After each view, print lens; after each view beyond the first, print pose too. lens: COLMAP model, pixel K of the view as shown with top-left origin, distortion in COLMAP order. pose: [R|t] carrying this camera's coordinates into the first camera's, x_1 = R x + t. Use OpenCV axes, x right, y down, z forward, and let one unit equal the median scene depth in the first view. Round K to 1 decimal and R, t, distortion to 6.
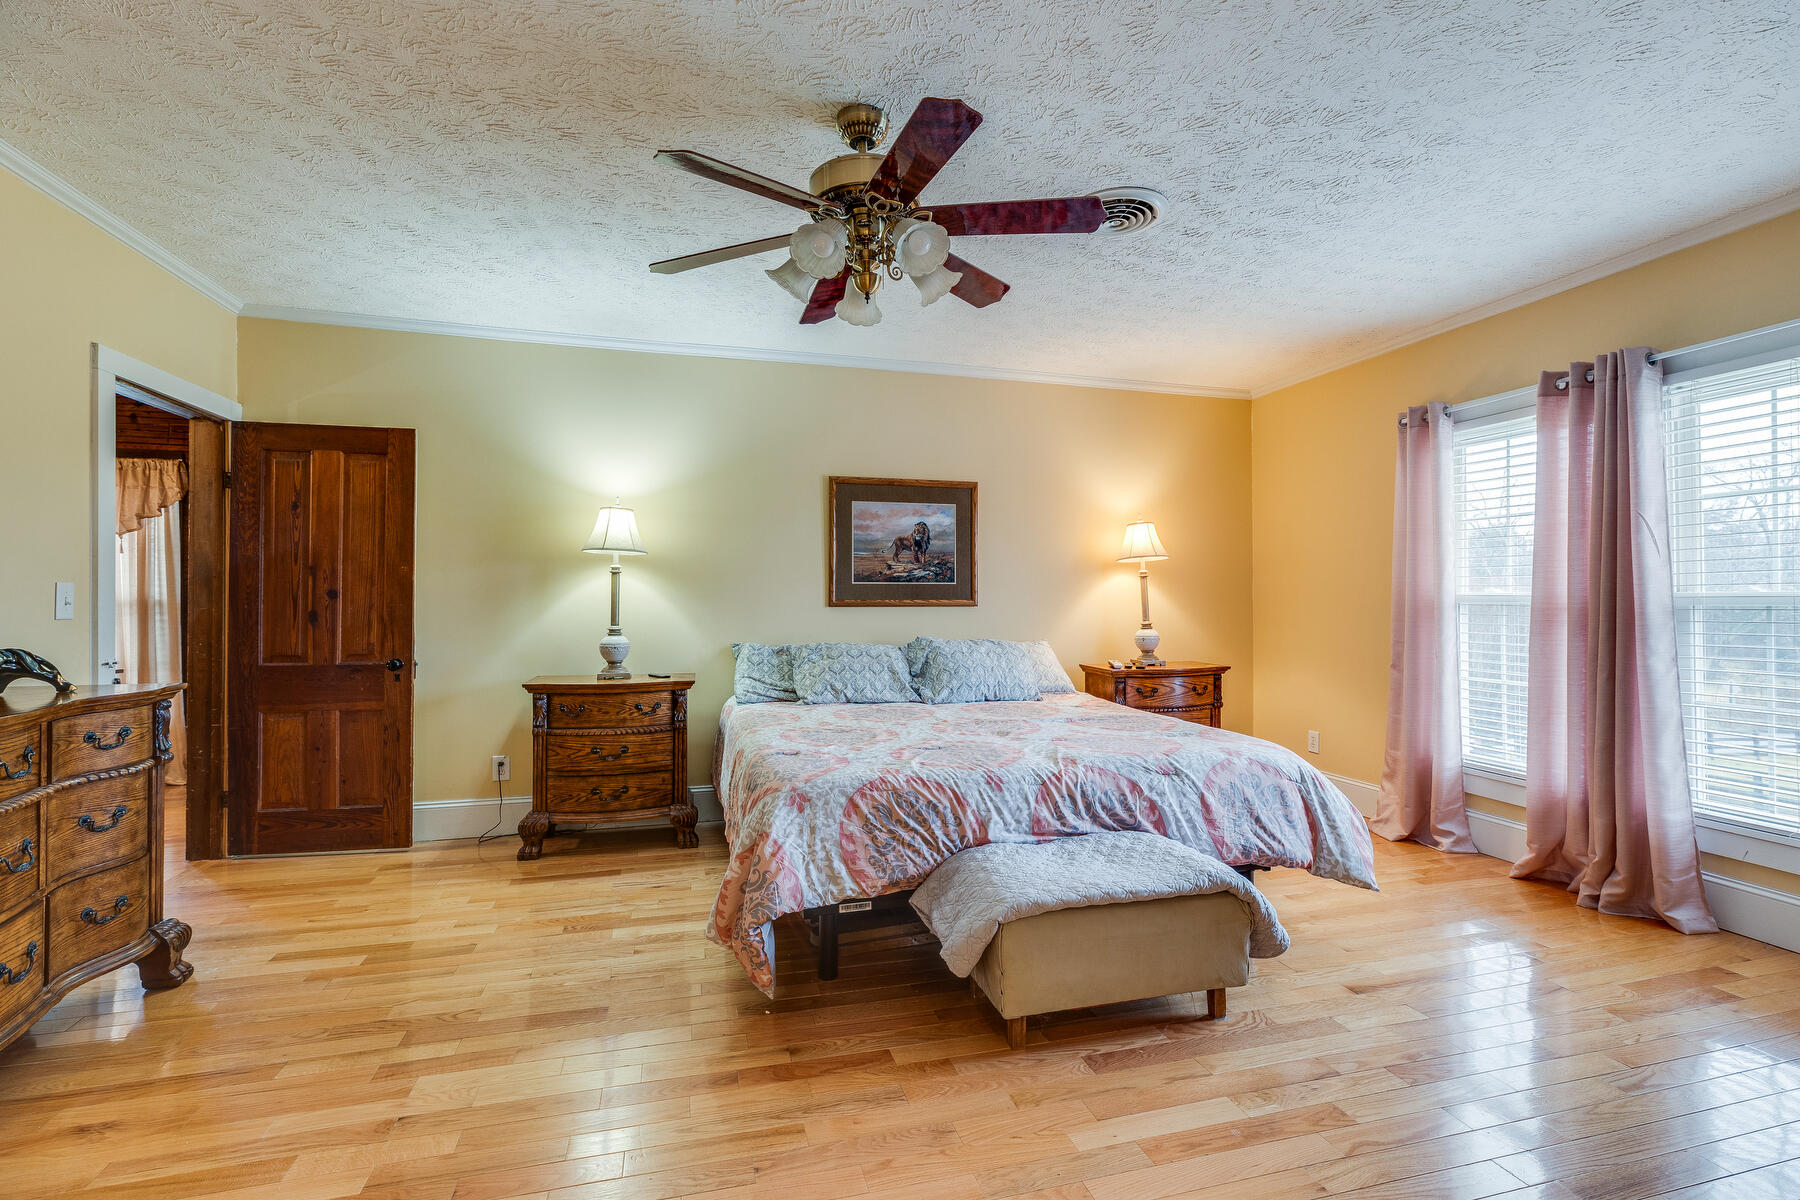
lens RADIAL K [[816.3, 0, 894.2], [0, 816.3, 595.5], [0, 0, 1]] dist [0.011434, 0.000026]
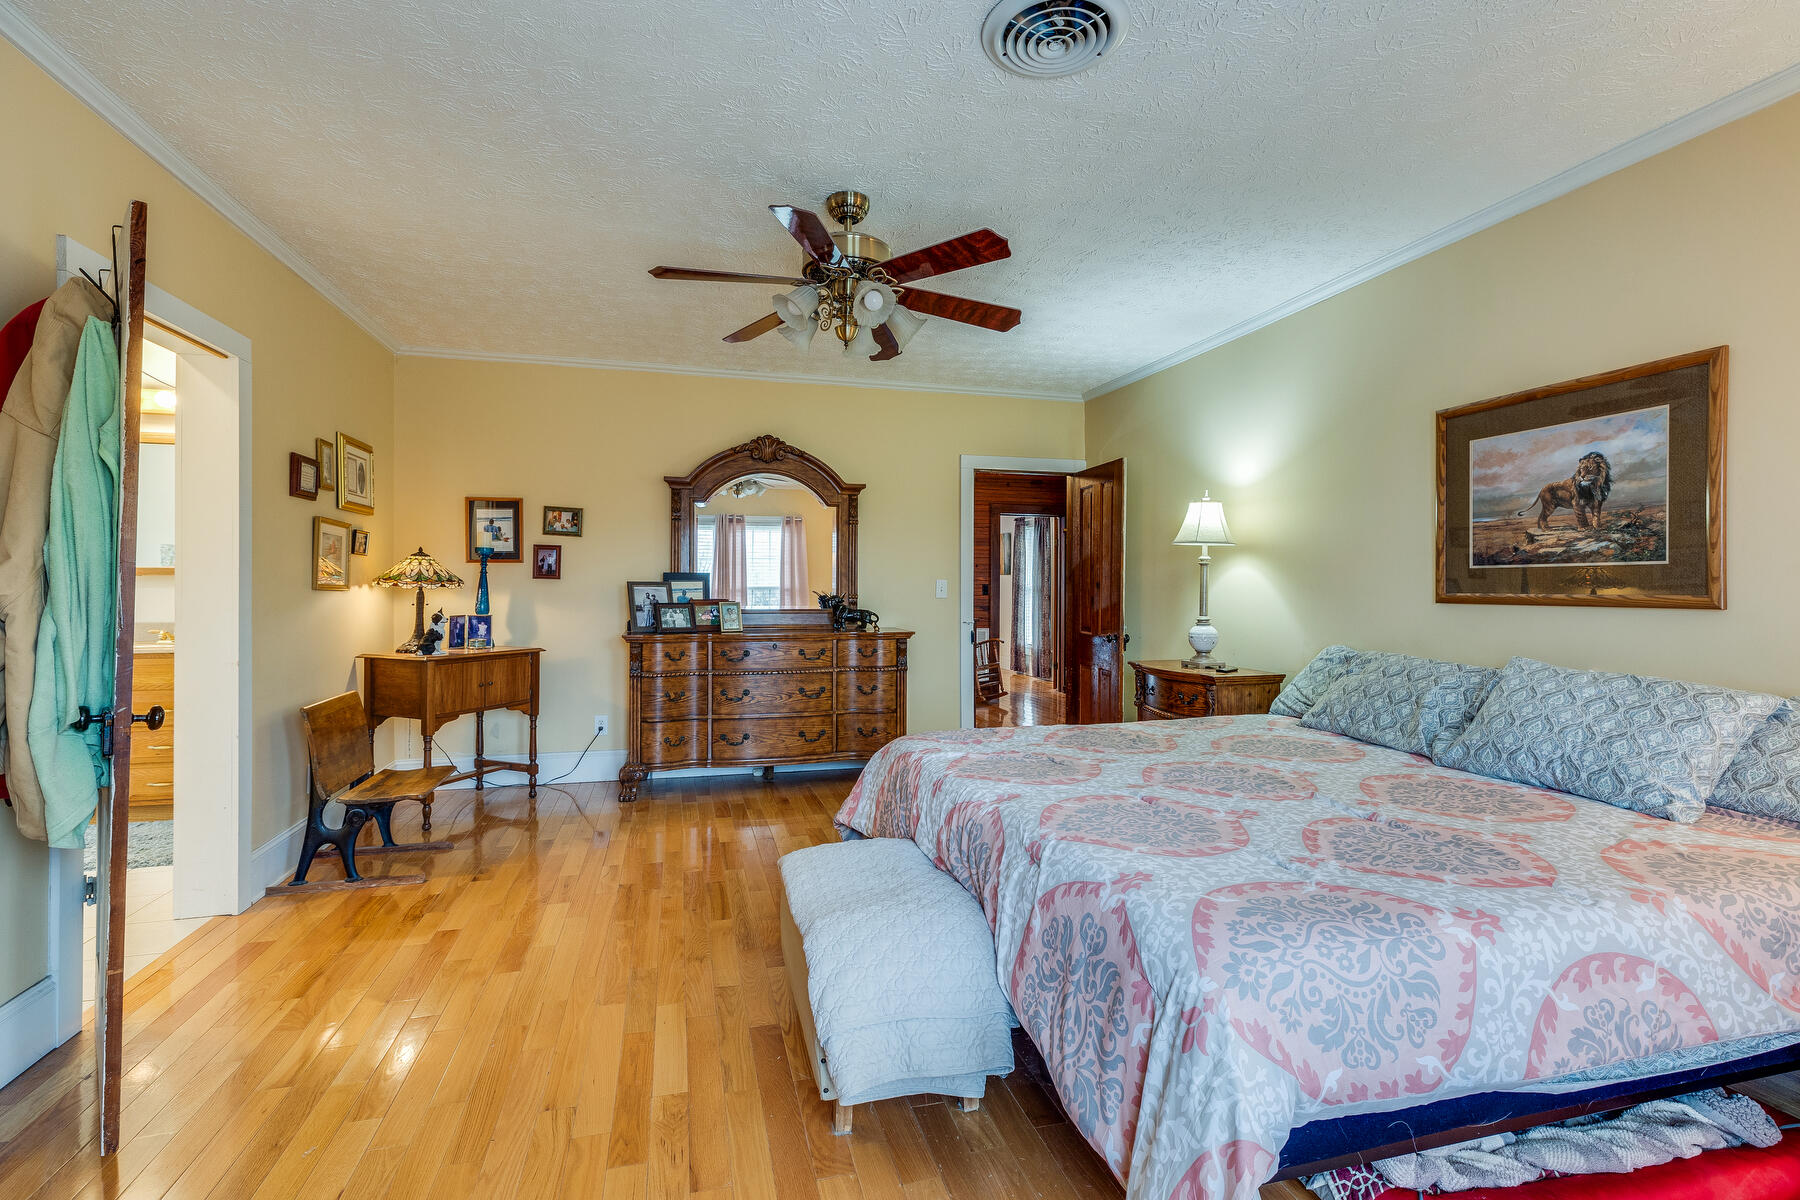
lens RADIAL K [[816.3, 0, 895.1], [0, 816.3, 599.7], [0, 0, 1]] dist [0.011434, 0.000026]
pose [[0.000406, 0.017550, -0.999846, 0.600506], [-0.000633, 0.999846, 0.017550, -0.000674], [1.000000, 0.000626, 0.000417, 0.542439]]
